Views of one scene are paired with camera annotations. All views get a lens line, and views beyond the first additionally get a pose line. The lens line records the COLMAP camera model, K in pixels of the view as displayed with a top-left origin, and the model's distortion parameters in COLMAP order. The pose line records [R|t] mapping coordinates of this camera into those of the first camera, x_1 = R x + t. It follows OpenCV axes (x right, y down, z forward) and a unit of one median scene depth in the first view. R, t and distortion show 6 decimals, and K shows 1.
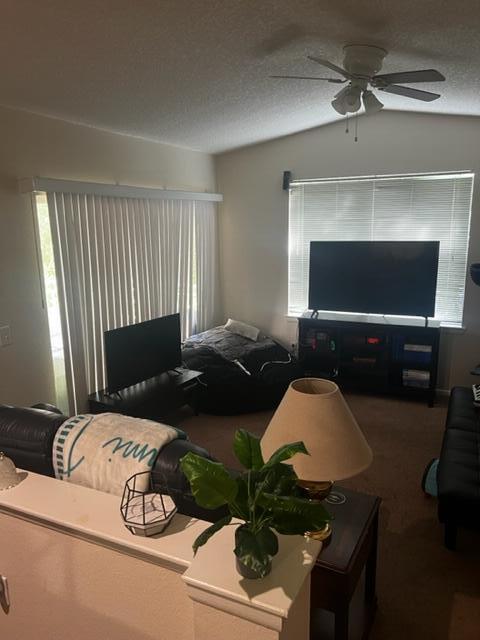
lens RADIAL K [[482.2, 0, 241.4], [0, 482.2, 320.6], [0, 0, 1]] dist [0.017154, -0.033475]
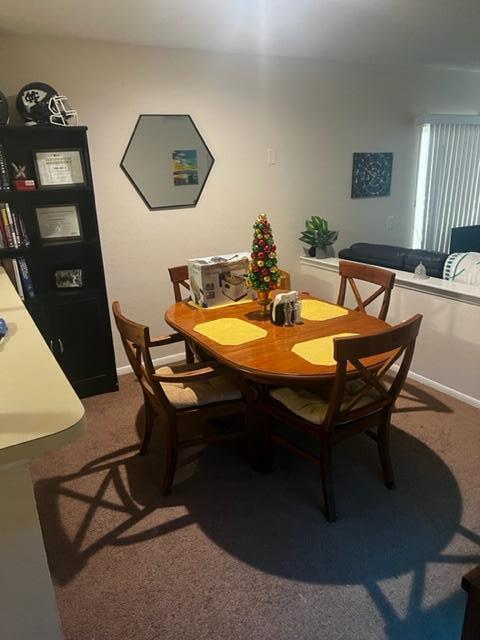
lens RADIAL K [[482.2, 0, 239.3], [0, 482.2, 322.4], [0, 0, 1]] dist [0.017154, -0.033475]
pose [[0.831846, 0.155315, -0.532832, -0.014846], [-0.081857, 0.983880, 0.158997, 0.236218], [0.548937, -0.088645, 0.831150, -0.993758]]
